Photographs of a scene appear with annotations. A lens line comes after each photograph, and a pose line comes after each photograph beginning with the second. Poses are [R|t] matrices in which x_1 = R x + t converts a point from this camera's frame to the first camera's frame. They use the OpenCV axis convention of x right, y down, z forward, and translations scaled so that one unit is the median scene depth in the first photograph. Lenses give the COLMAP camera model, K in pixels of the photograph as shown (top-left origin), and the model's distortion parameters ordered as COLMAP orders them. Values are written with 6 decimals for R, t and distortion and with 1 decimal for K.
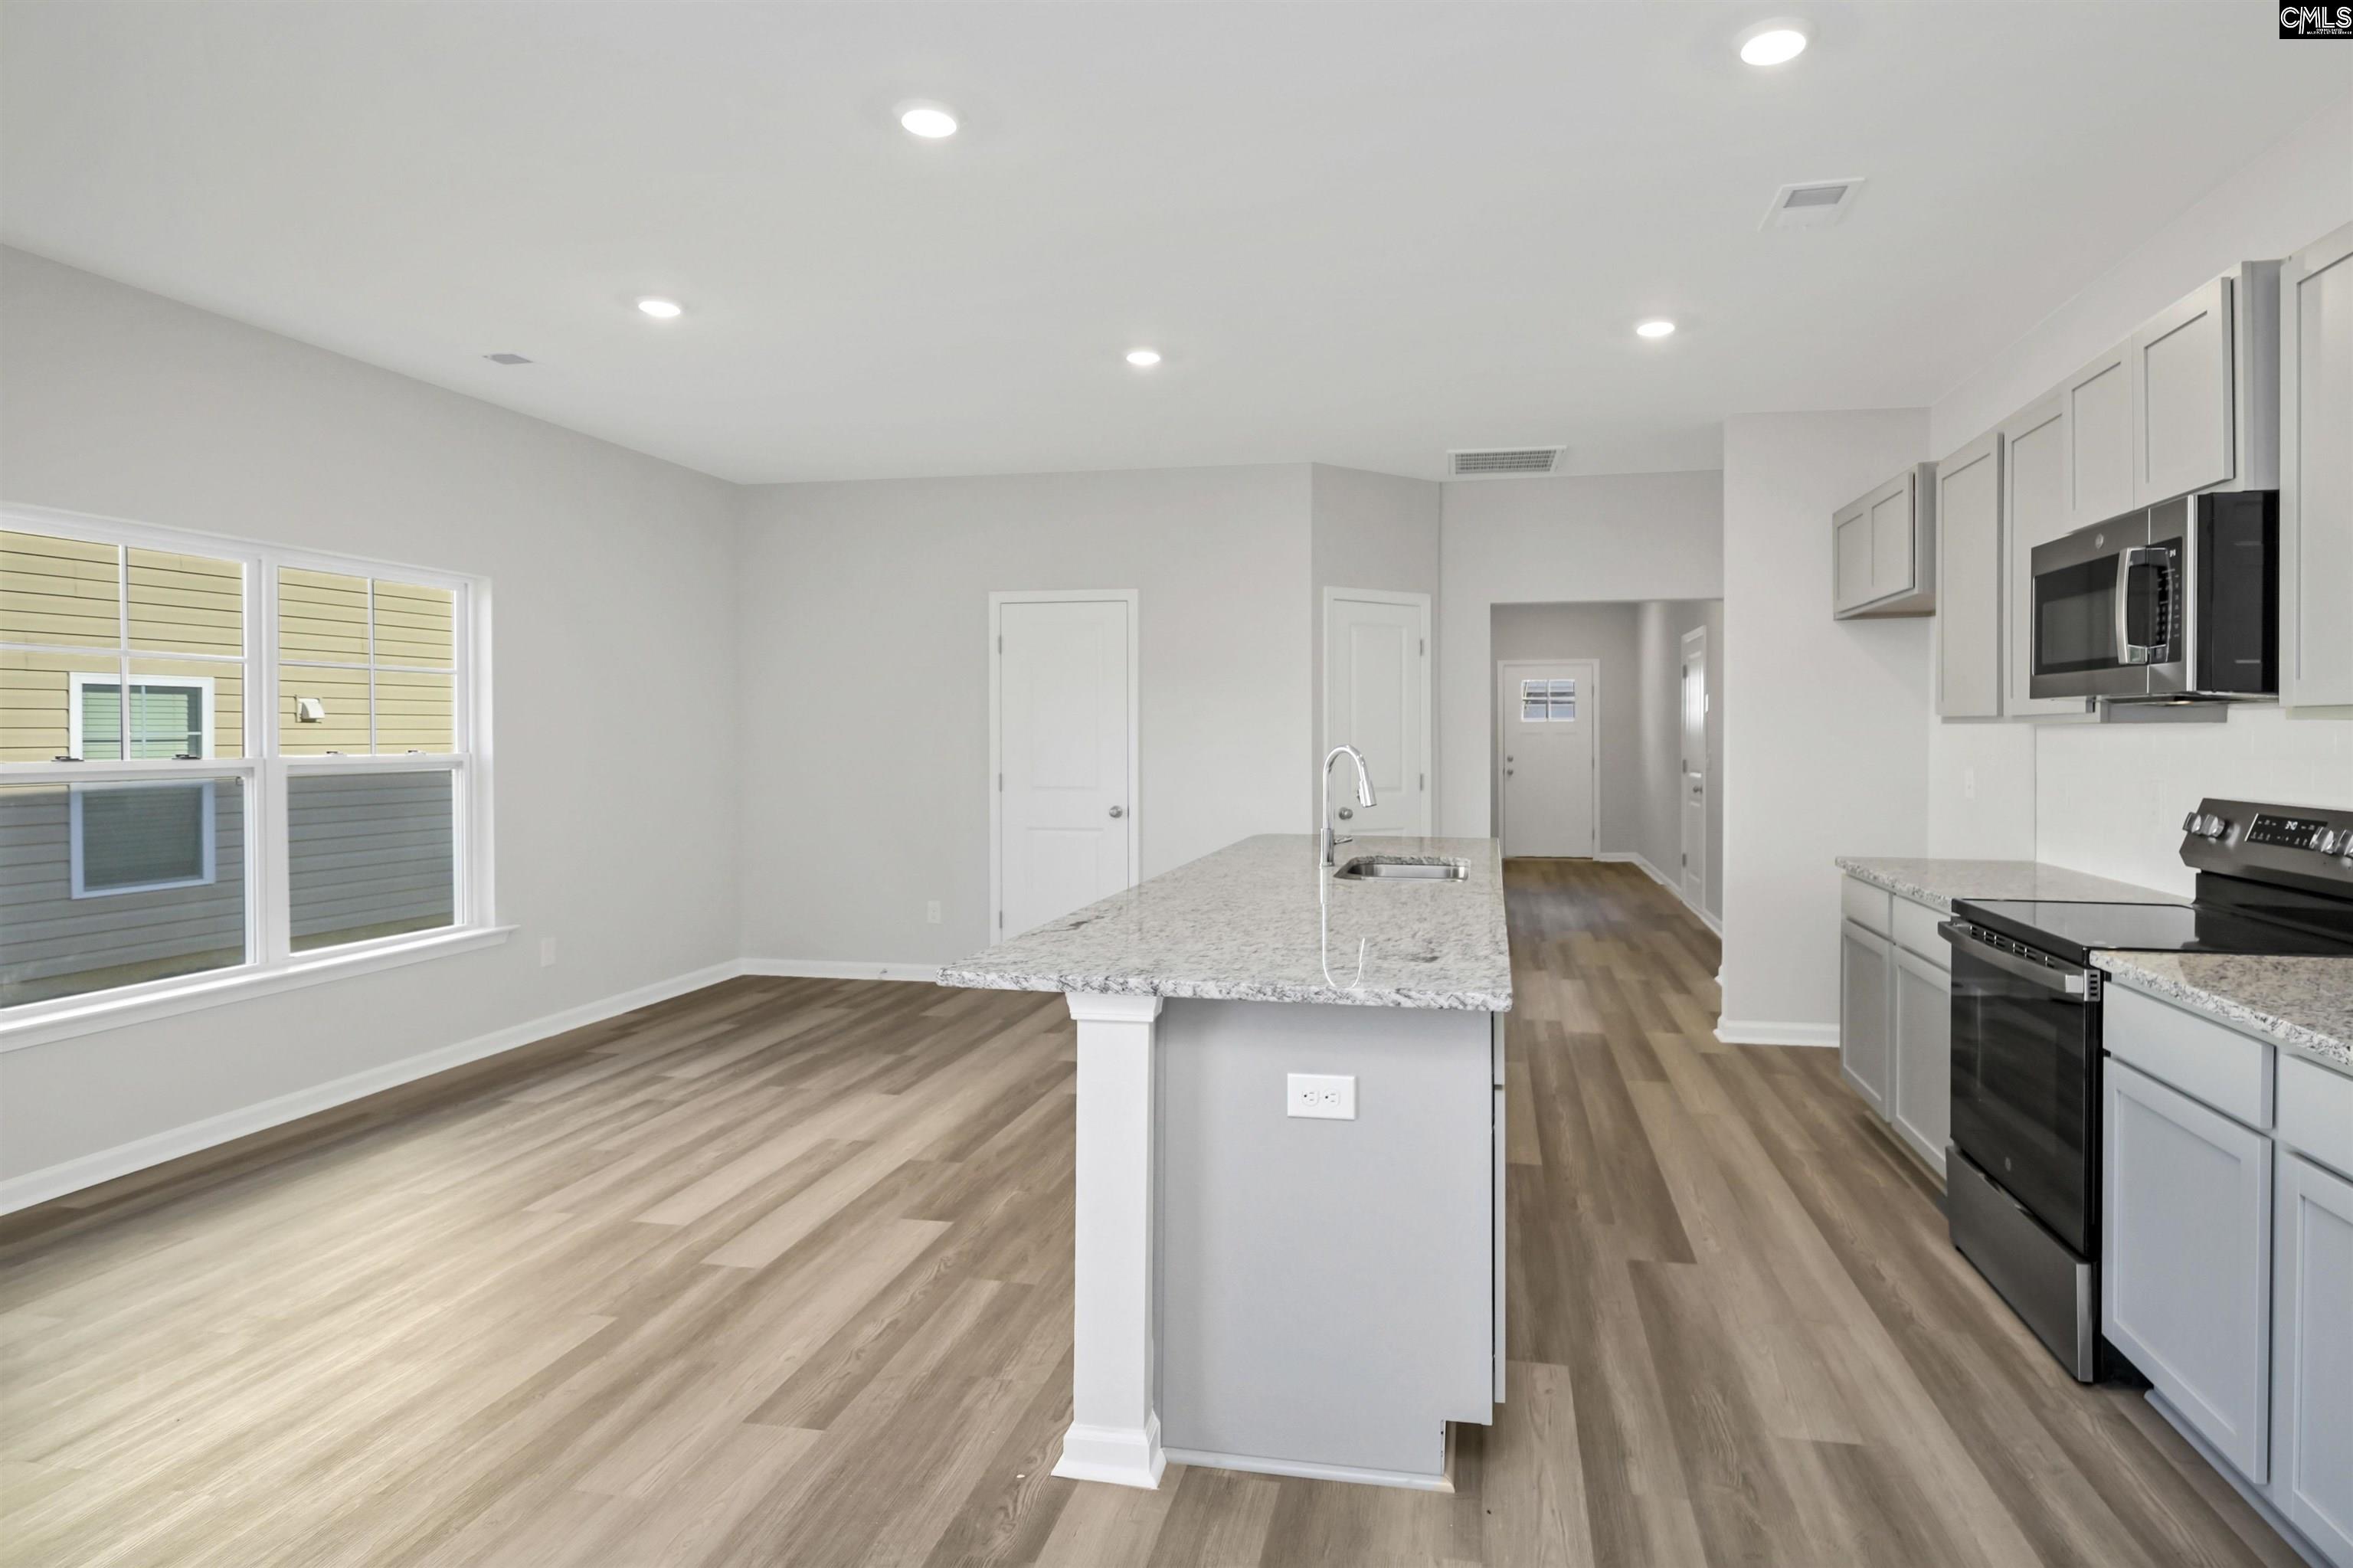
lens RADIAL K [[1260.3, 0, 1231.6], [0, 1260.3, 748.1], [0, 0, 1]] dist [-0.003278, -0.000980]
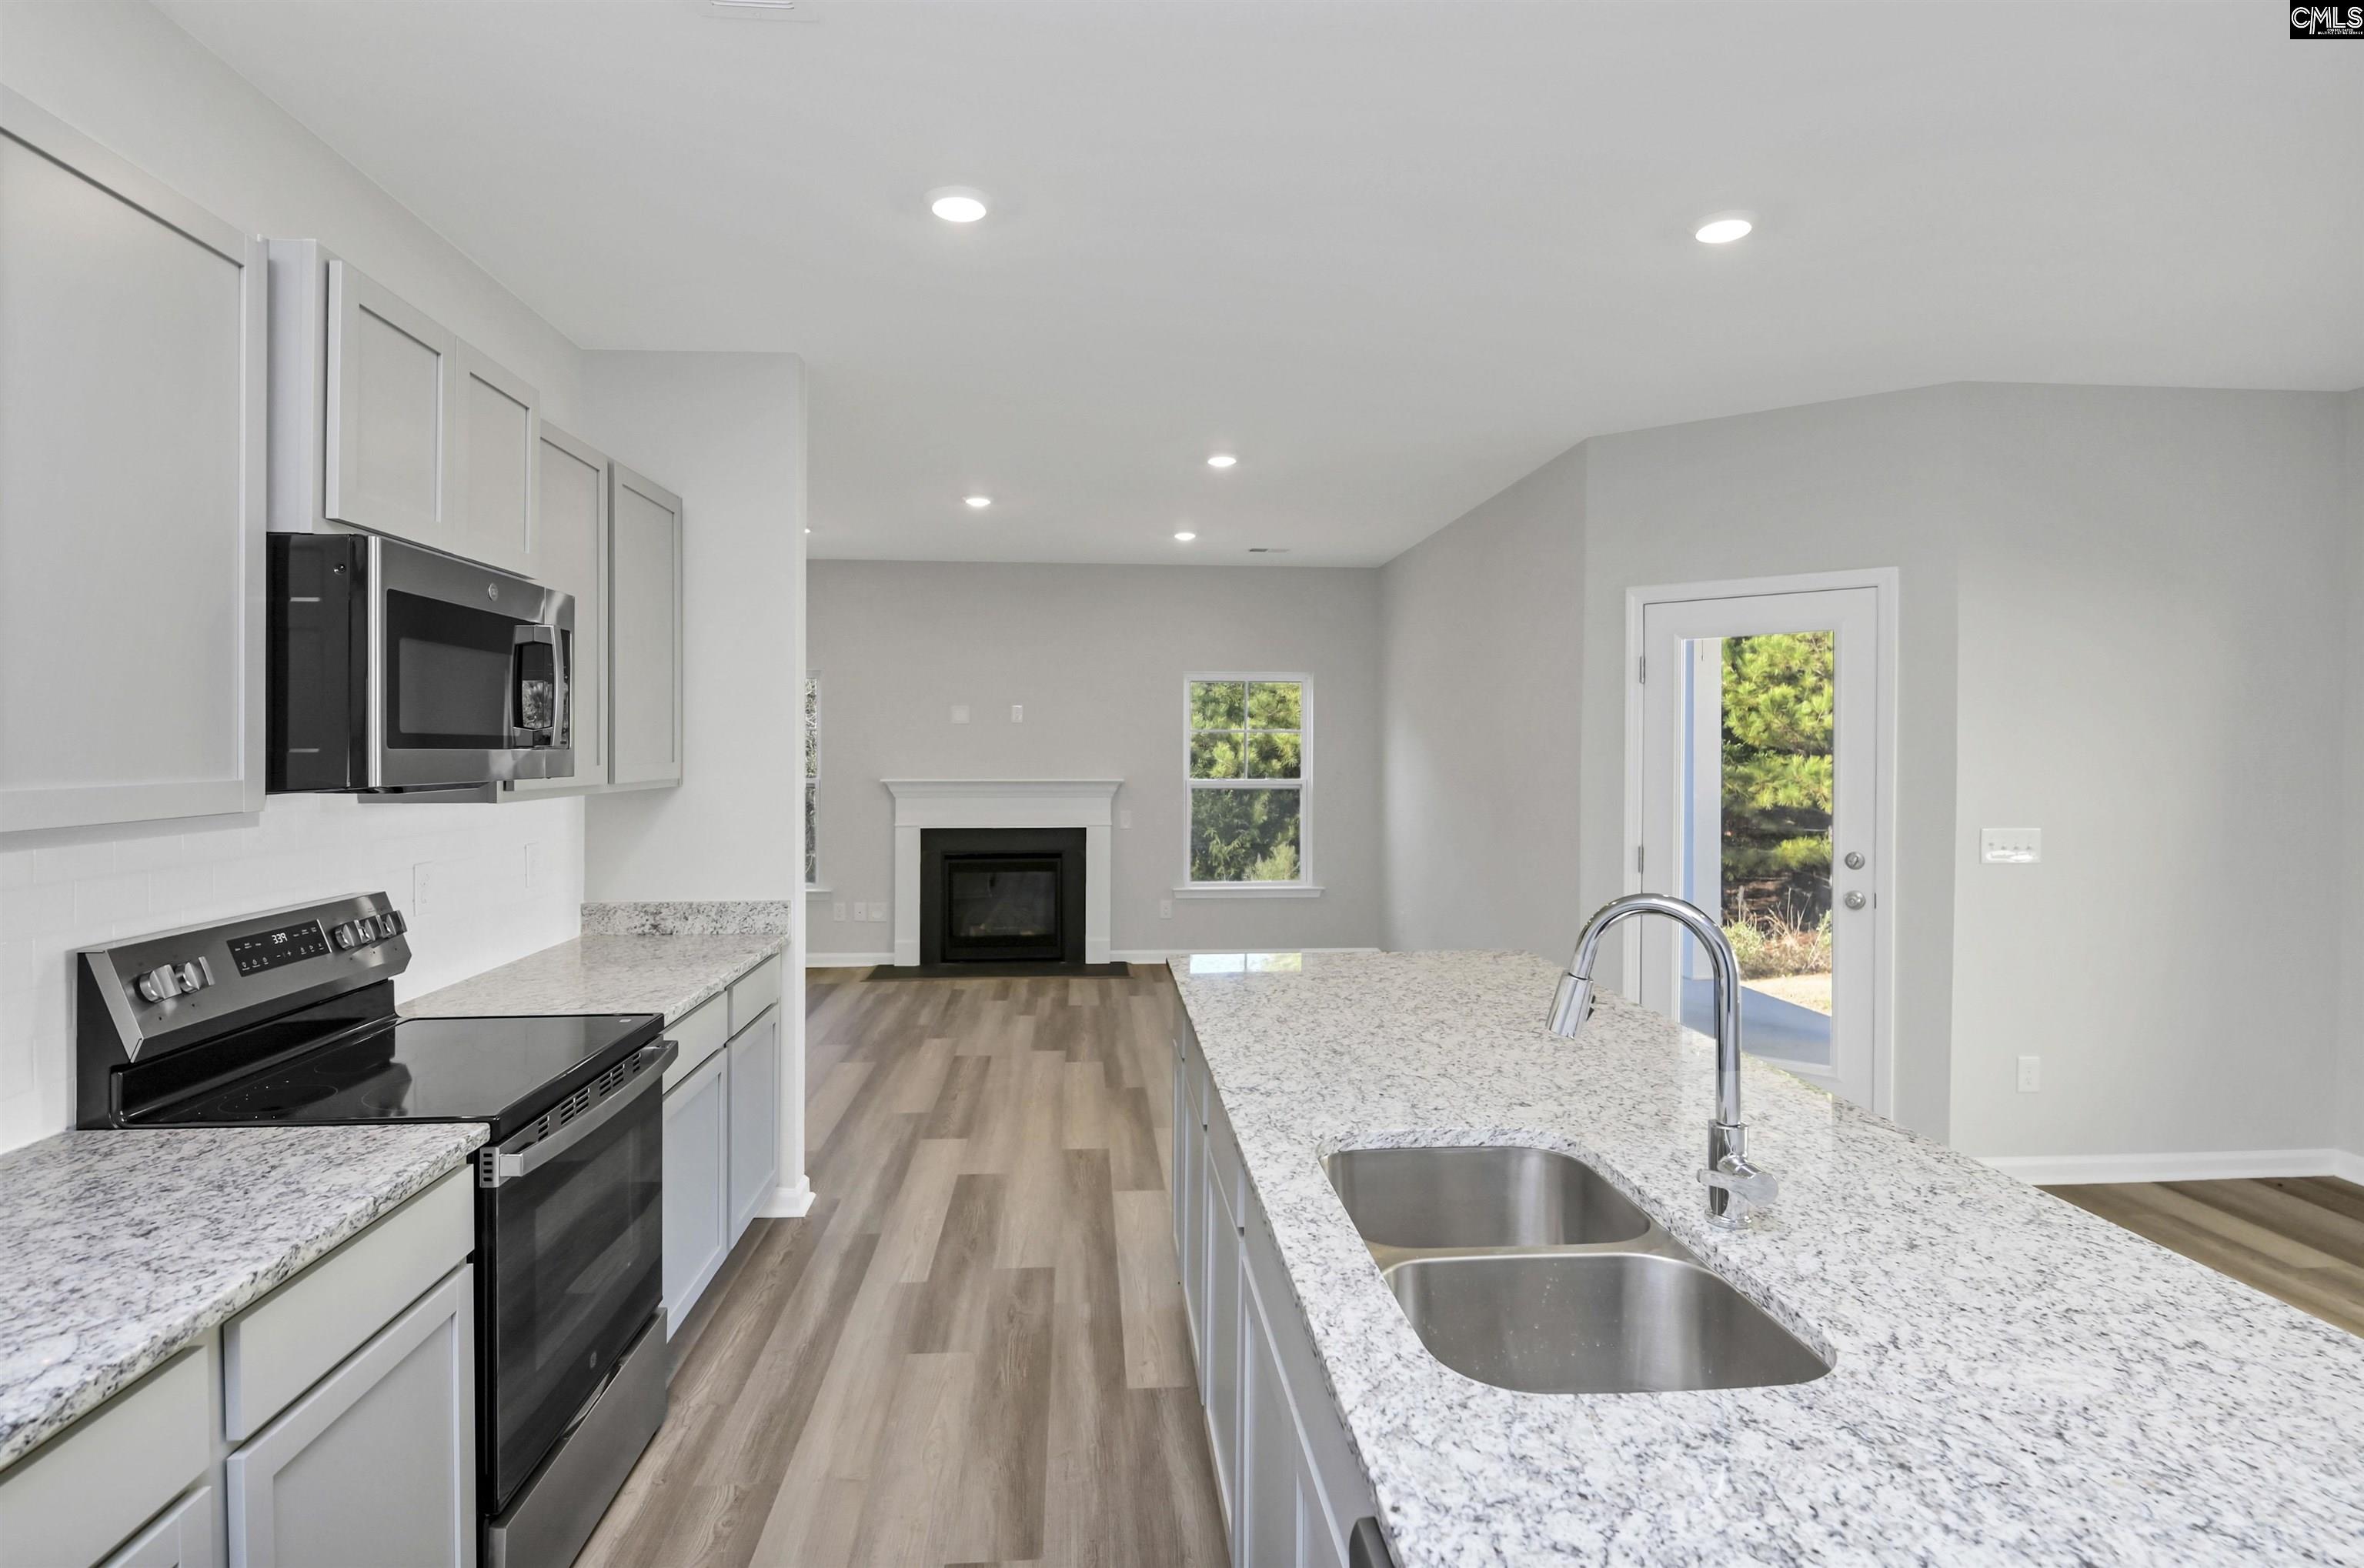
lens RADIAL K [[1241.5, 0, 1192.3], [0, 1241.5, 739.2], [0, 0, 1]] dist [0.010802, -0.007794]
pose [[-0.958469, -0.002988, -0.285180, 0.425897], [-0.005280, 0.999960, 0.007268, -0.067136], [0.285146, 0.008472, -0.958447, 1.666647]]
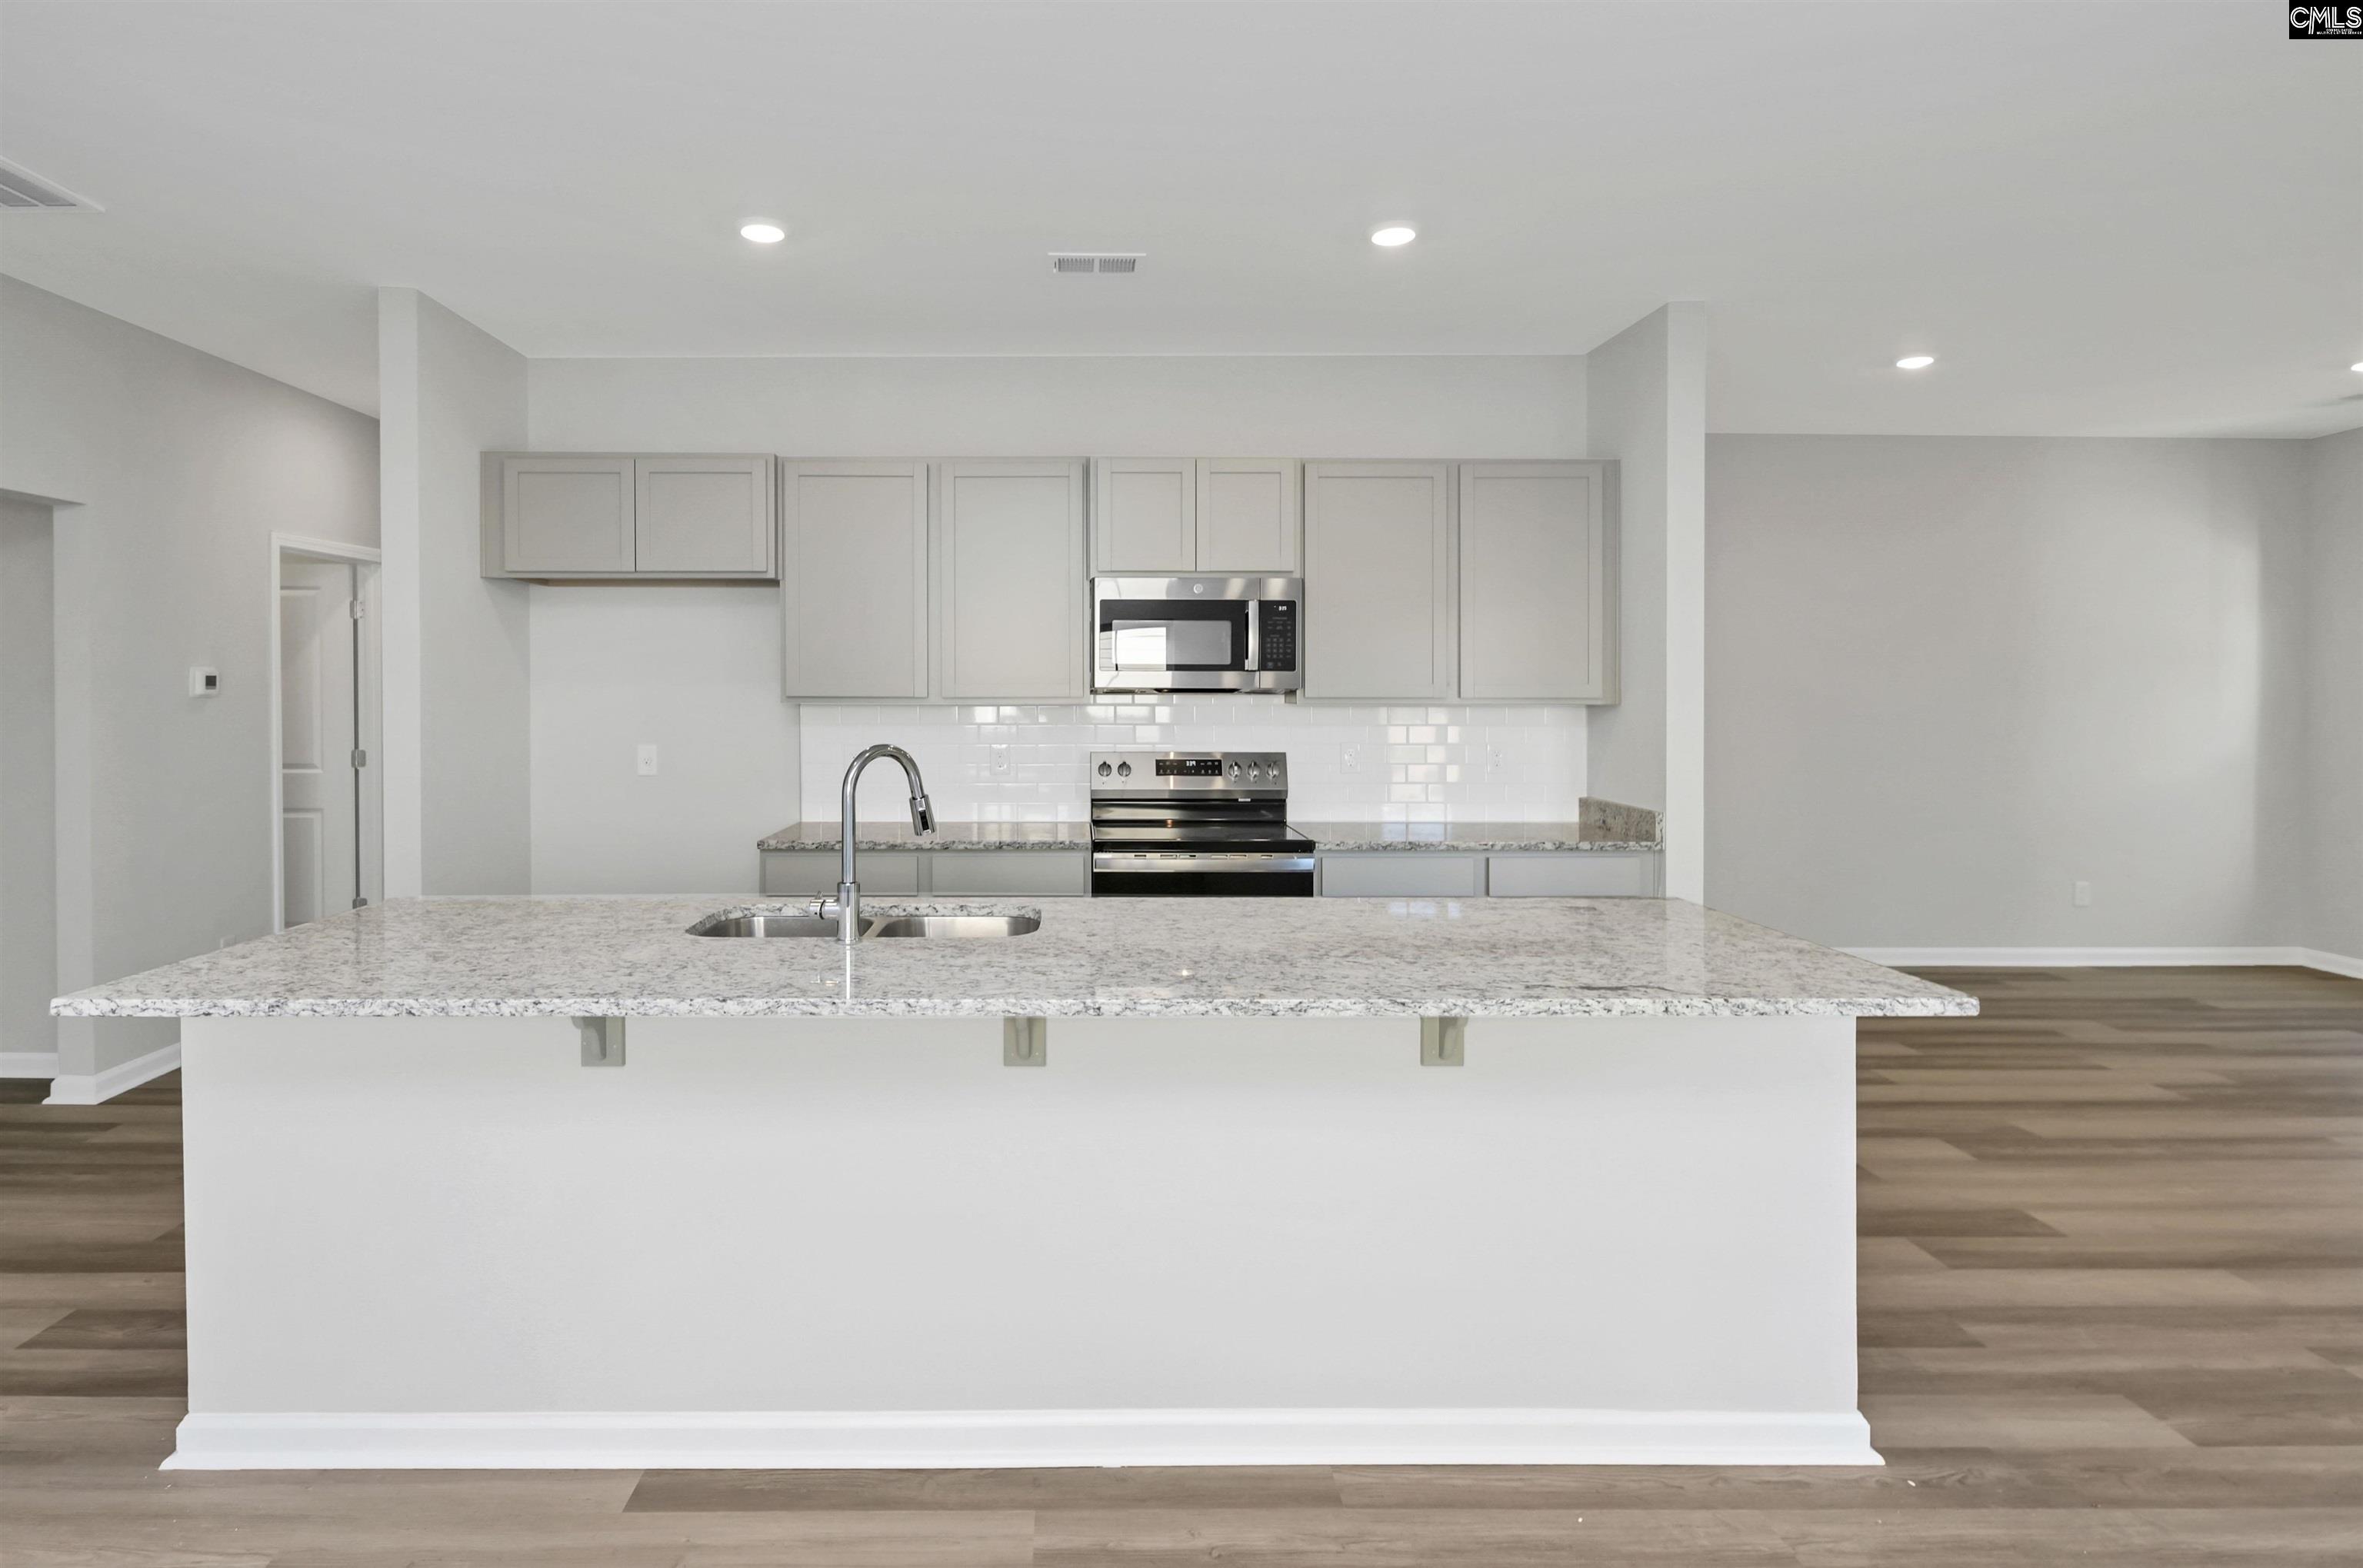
lens RADIAL K [[1228.5, 0, 1161.8], [0, 1228.5, 693.1], [0, 0, 1]] dist [0.002340, -0.007200]
pose [[-0.199931, 0.000414, 0.979810, -0.683138], [0.013981, 0.999899, 0.002430, -0.035342], [-0.979710, 0.014185, -0.199916, 1.187987]]
